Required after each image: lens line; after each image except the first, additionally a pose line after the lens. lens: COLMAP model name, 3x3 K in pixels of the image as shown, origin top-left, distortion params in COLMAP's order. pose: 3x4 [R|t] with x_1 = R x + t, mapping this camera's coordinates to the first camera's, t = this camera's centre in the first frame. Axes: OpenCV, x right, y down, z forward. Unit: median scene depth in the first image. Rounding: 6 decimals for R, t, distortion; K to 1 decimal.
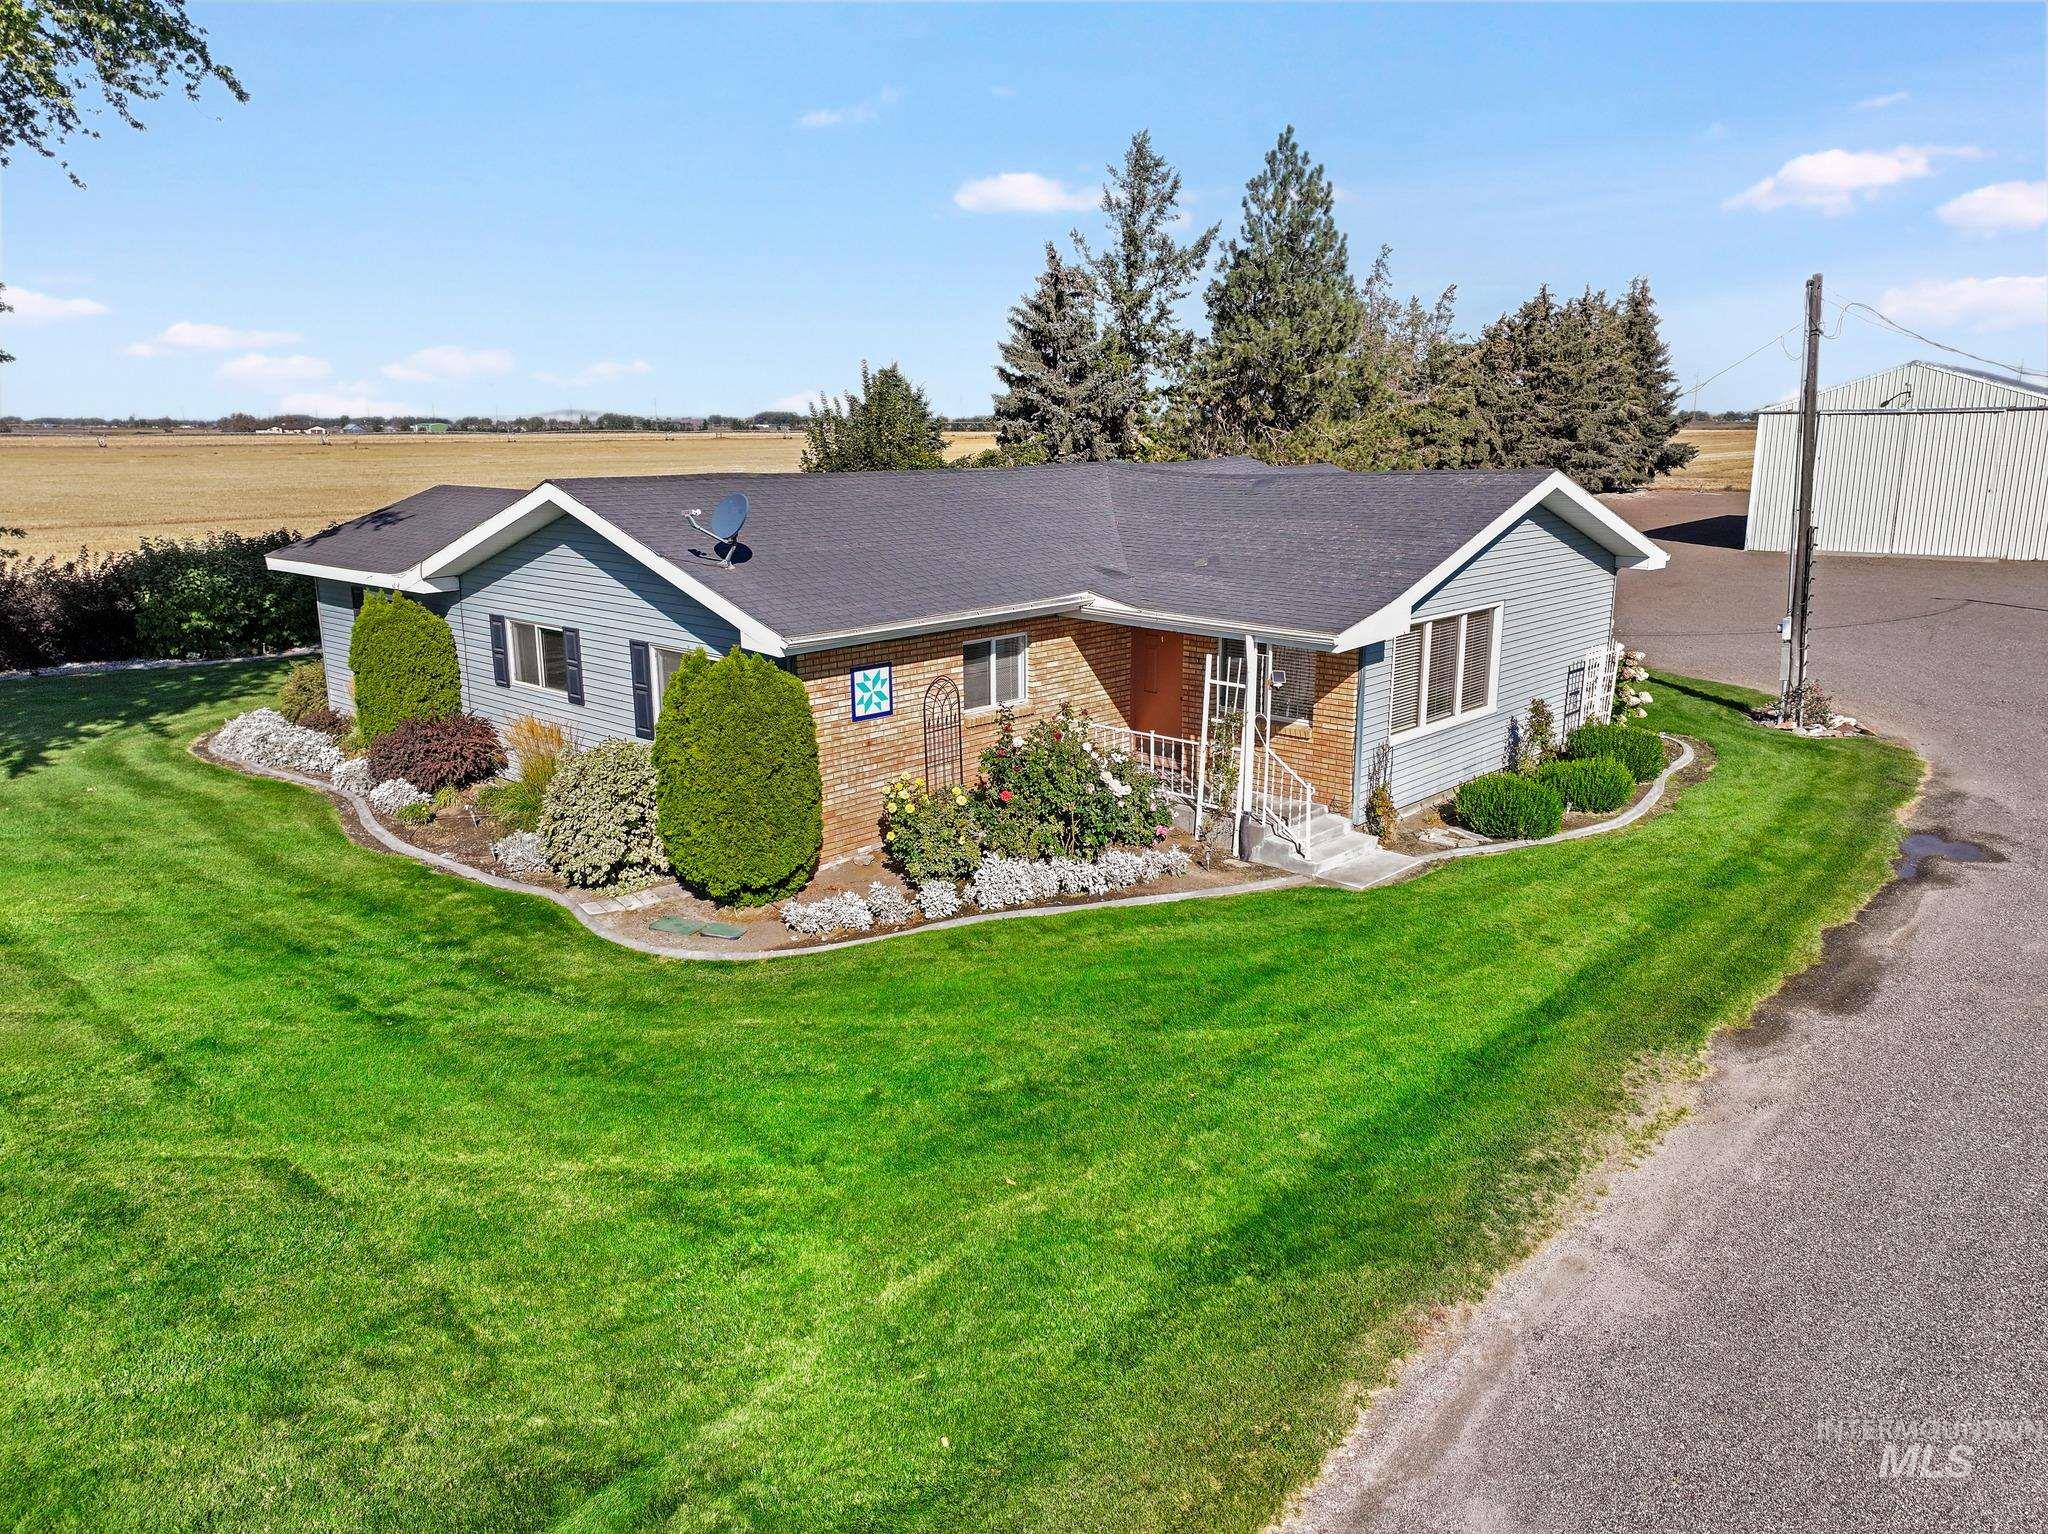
lens RADIAL K [[1426.5, 0, 1024.0], [0, 1426.5, 767.0], [0, 0, 1]] dist [0.006807, 0.006904]
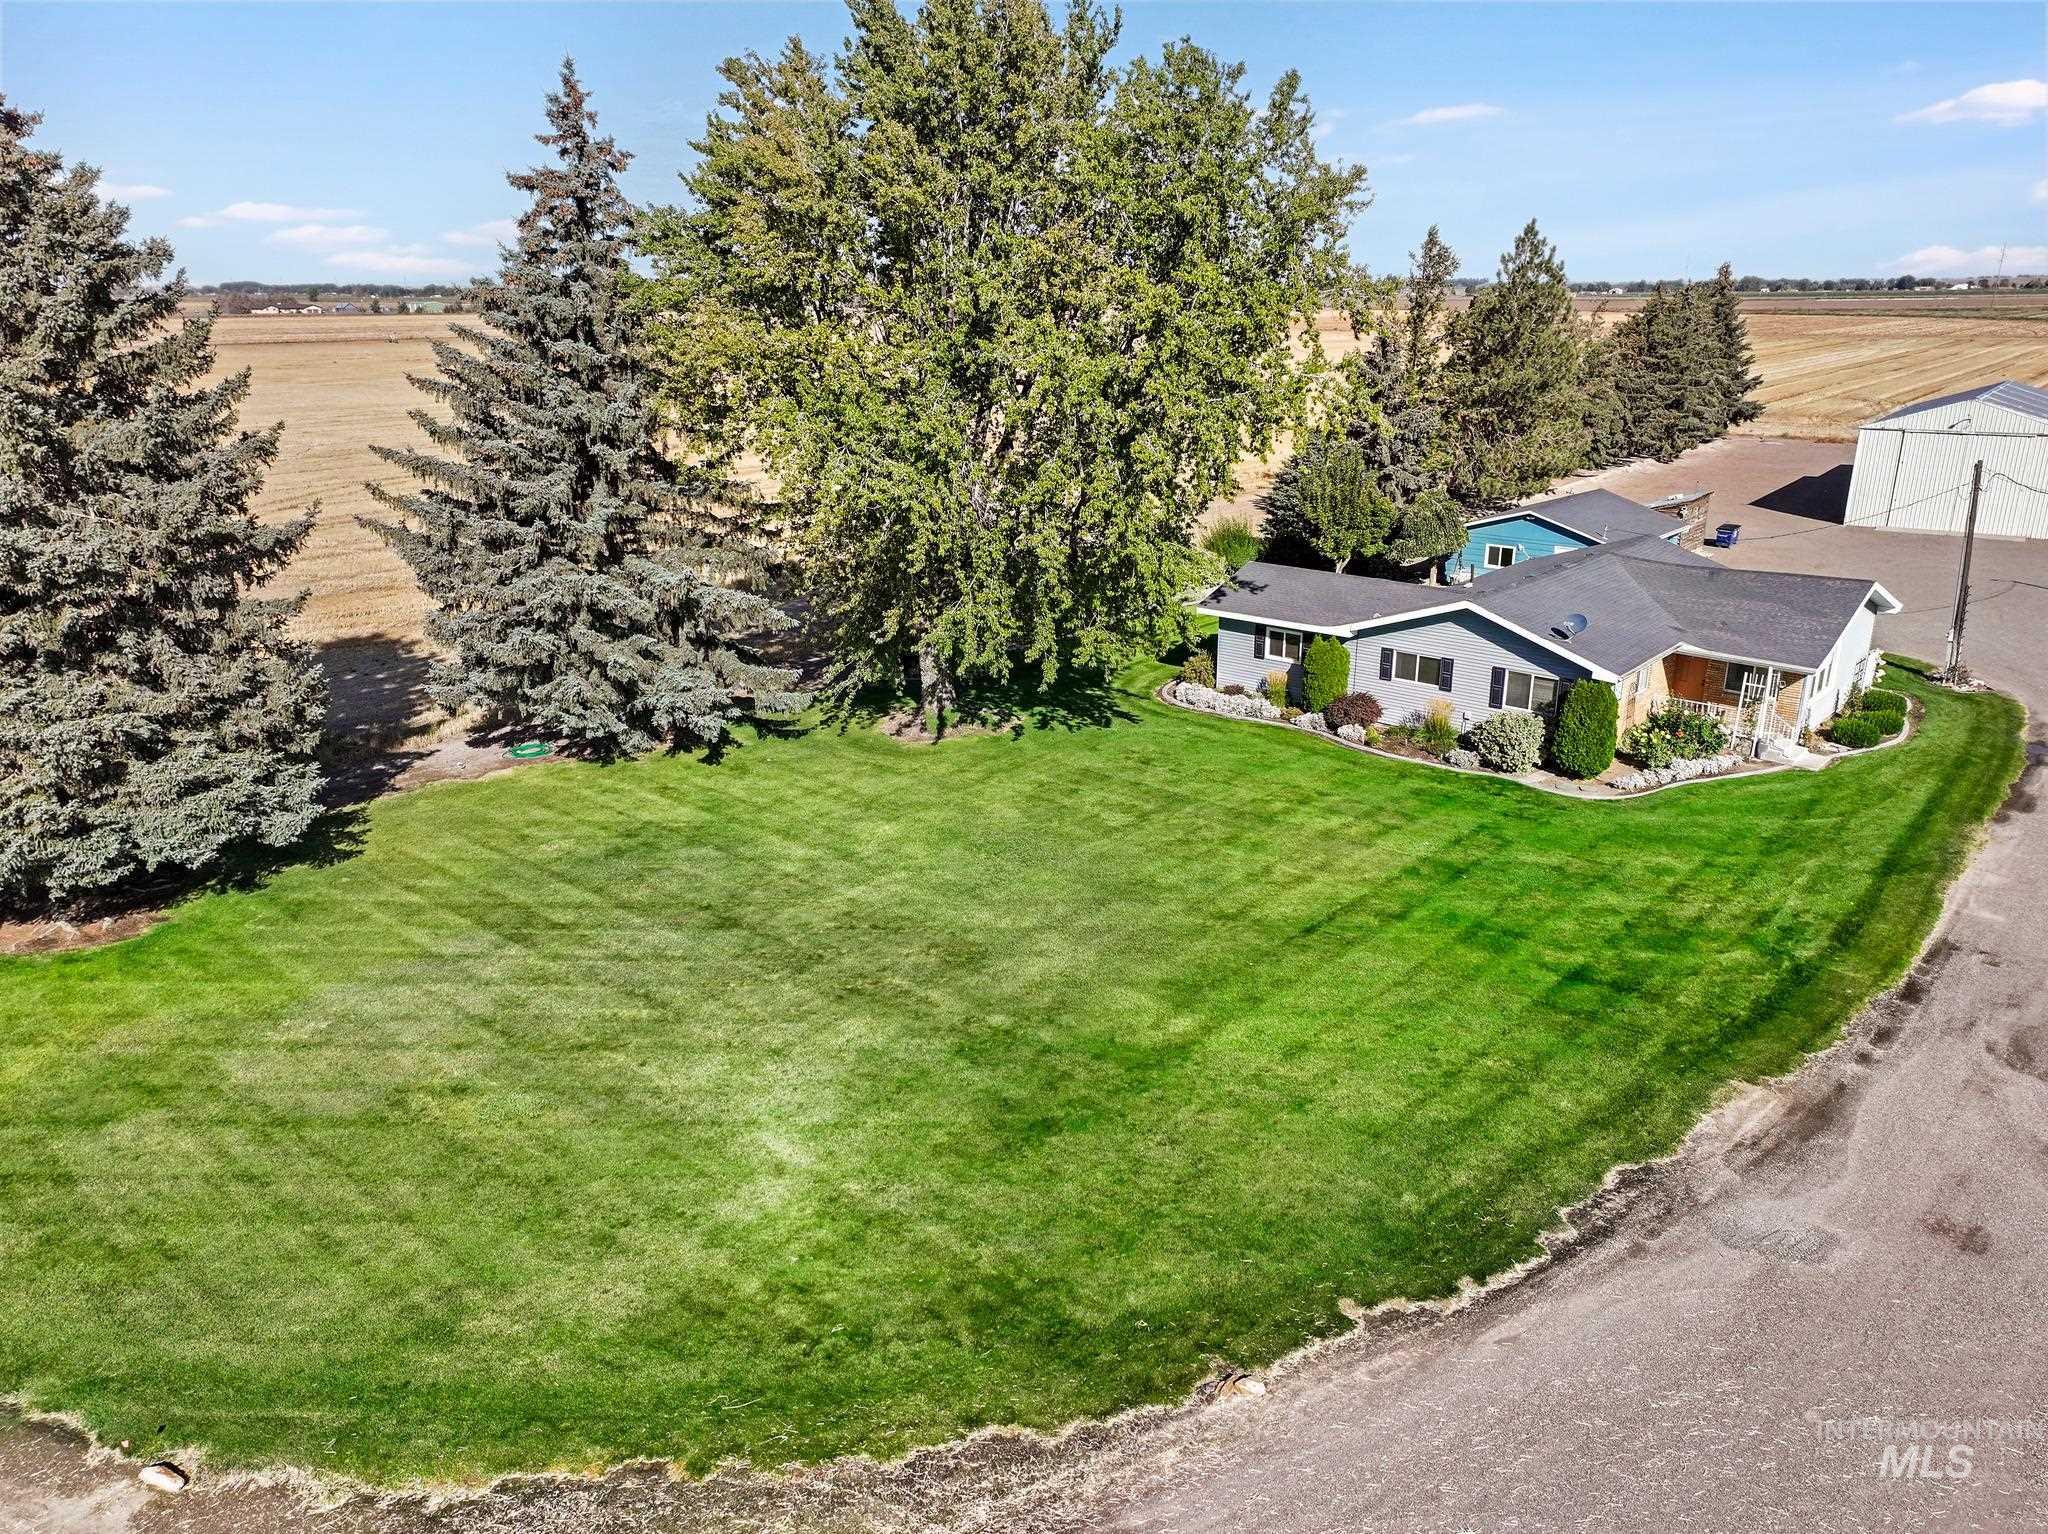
lens RADIAL K [[1426.5, 0, 1024.0], [0, 1426.5, 767.0], [0, 0, 1]] dist [0.006807, 0.006904]
pose [[0.999704, -0.008048, 0.022957, -1.131965], [0.006036, 0.996241, 0.086413, -0.135384], [-0.023566, -0.086248, 0.995995, -1.362344]]
